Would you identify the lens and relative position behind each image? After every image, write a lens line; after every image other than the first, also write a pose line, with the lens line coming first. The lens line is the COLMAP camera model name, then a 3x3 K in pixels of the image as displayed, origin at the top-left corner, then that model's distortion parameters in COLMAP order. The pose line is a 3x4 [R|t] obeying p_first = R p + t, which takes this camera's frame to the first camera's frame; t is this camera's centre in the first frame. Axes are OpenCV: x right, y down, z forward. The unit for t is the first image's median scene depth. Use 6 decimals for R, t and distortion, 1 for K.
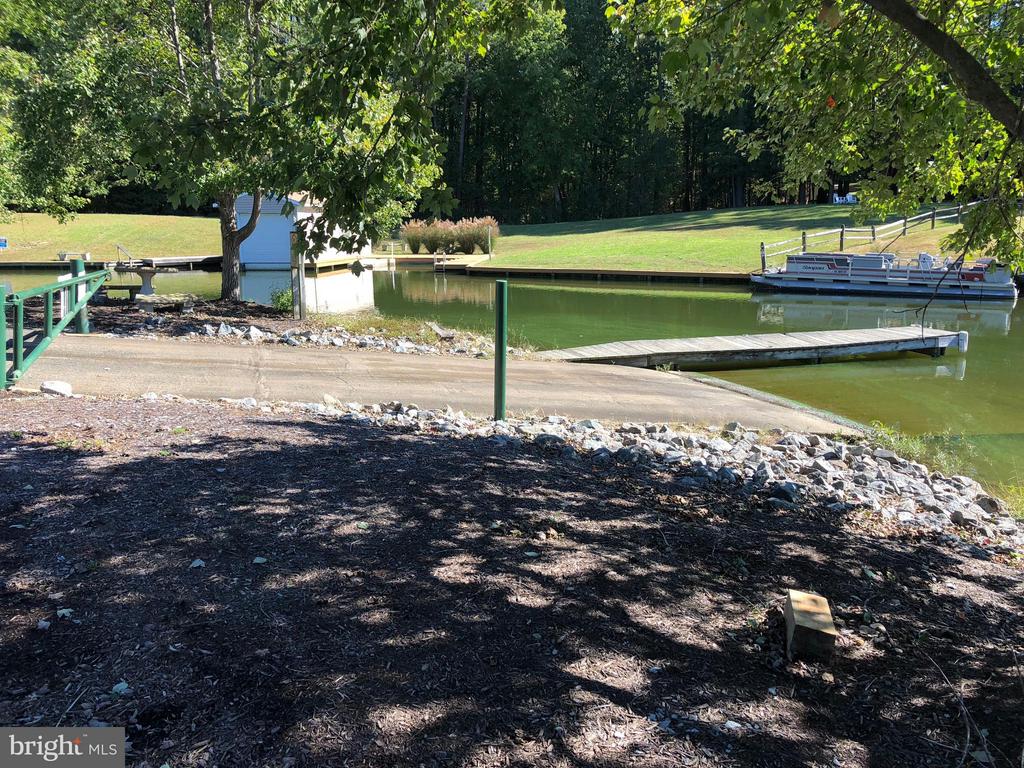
lens RADIAL K [[843.7, 0, 510.9], [0, 843.7, 386.7], [0, 0, 1]] dist [0.037572, 0.006043]
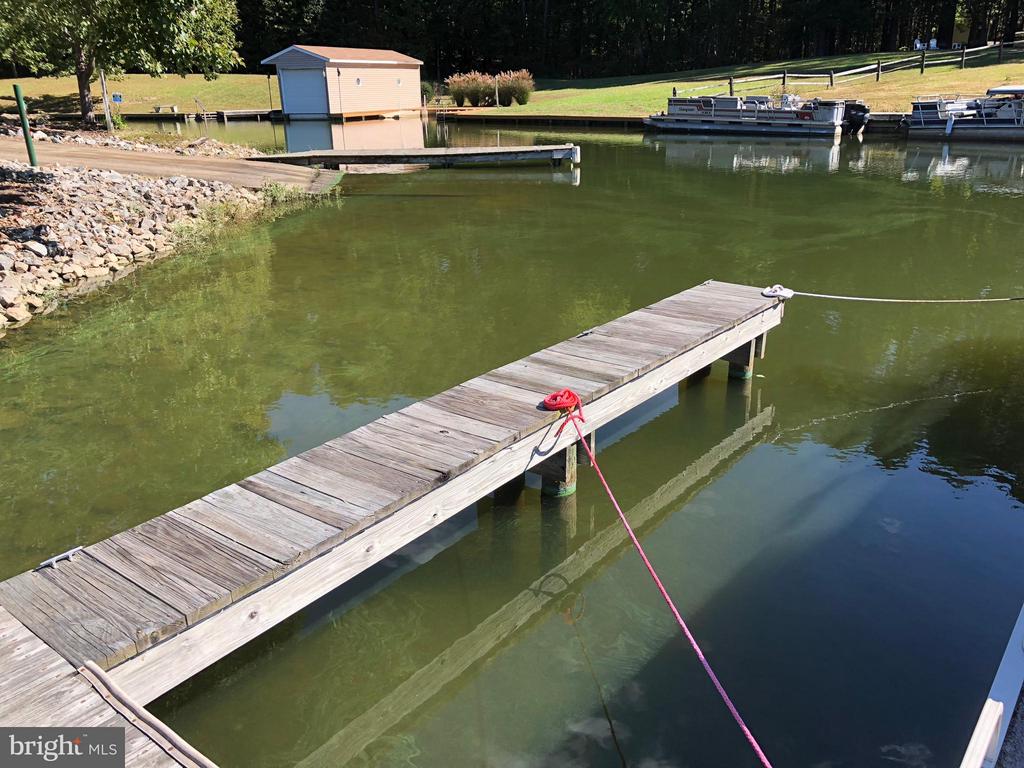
lens RADIAL K [[843.7, 0, 513.4], [0, 843.7, 381.2], [0, 0, 1]] dist [0.037572, 0.006043]
pose [[0.978822, 0.059224, -0.195957, 0.218562], [-0.030137, 0.988496, 0.148214, 0.031001], [0.202481, -0.139170, 0.969347, -0.097927]]
